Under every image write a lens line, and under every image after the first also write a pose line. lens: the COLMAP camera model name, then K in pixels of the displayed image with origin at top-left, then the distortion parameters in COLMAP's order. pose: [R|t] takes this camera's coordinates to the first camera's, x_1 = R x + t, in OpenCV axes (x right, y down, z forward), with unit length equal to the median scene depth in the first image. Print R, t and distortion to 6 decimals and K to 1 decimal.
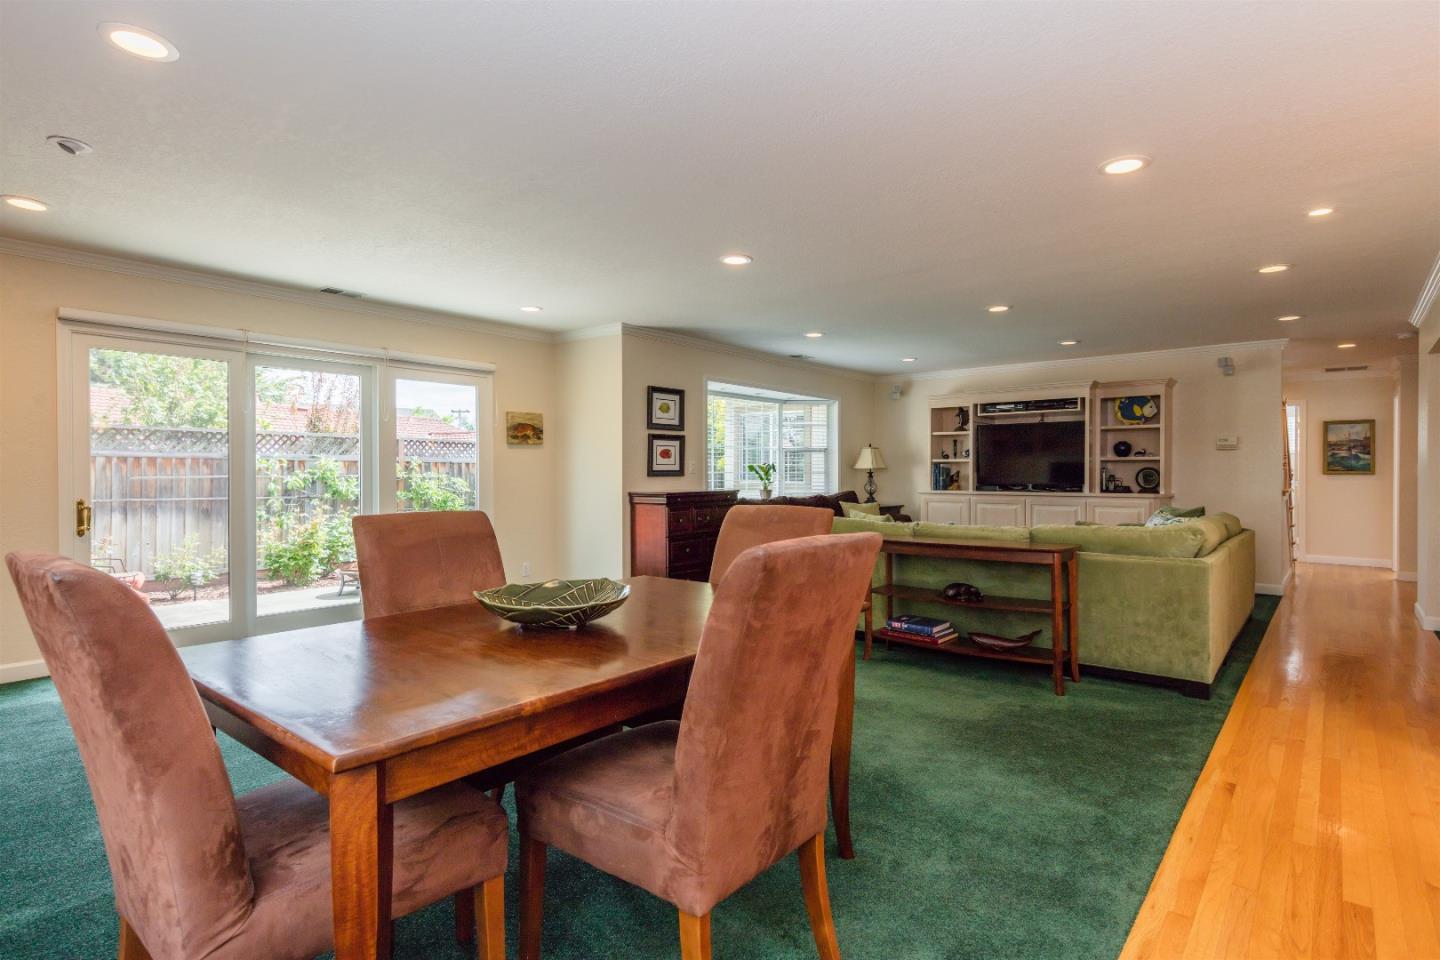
lens RADIAL K [[733.9, 0, 720.0], [0, 733.9, 480.0], [0, 0, 1]] dist [0.005125, 0.000457]
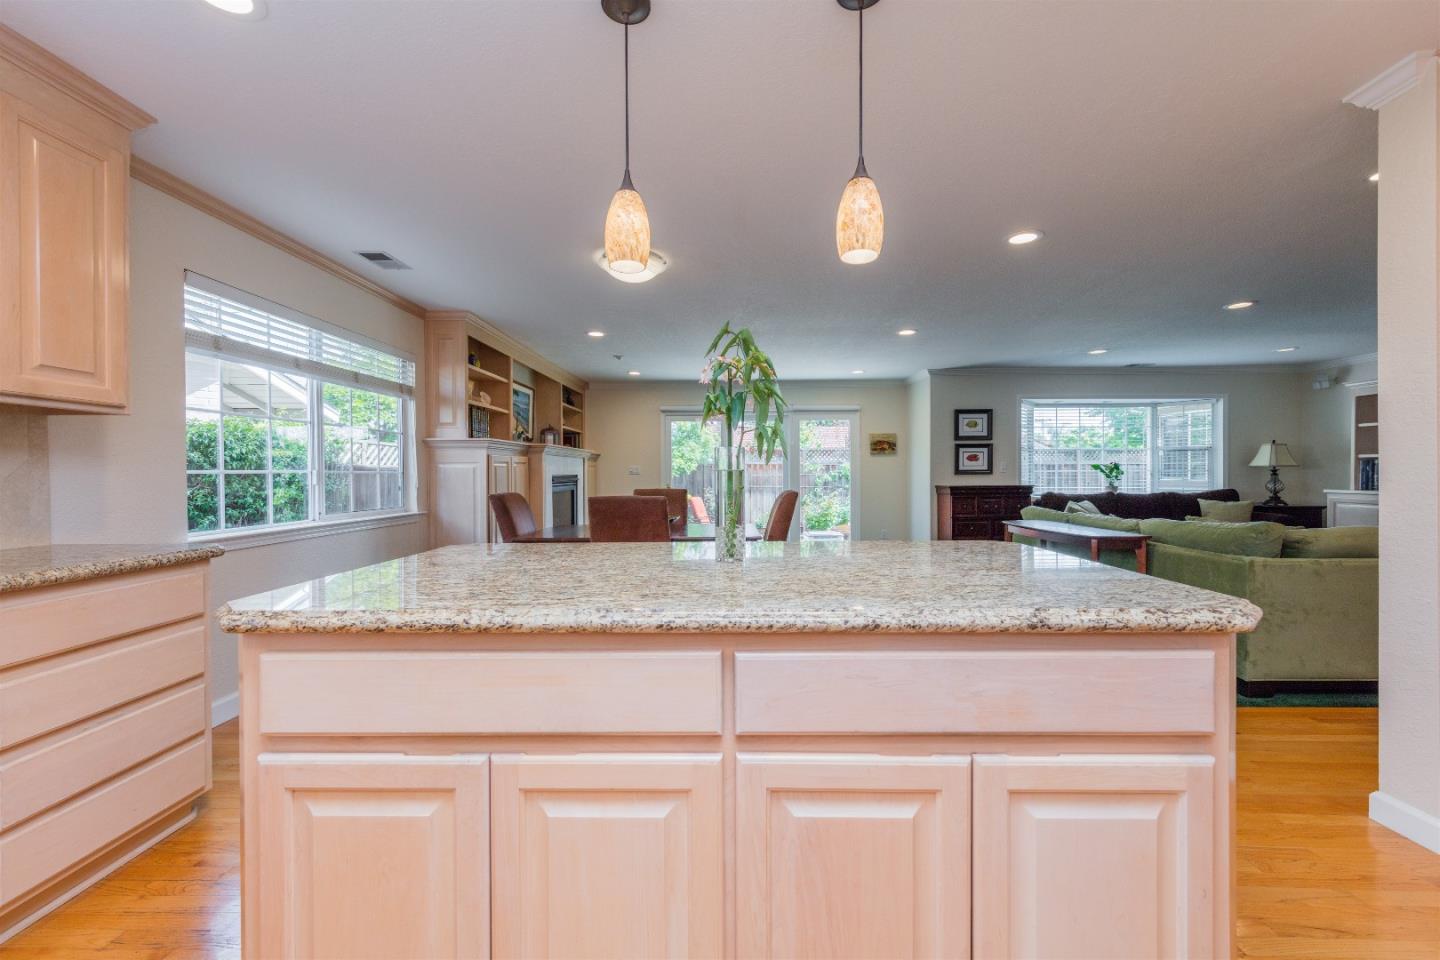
lens RADIAL K [[565.8, 0, 720.0], [0, 565.8, 480.0], [0, 0, 1]] dist [0.002424, 0.000017]
pose [[0.628679, 0.007478, -0.777629, 0.413143], [-0.003125, 0.999970, 0.007089, -0.000362], [0.777659, -0.002027, 0.628683, -0.023896]]
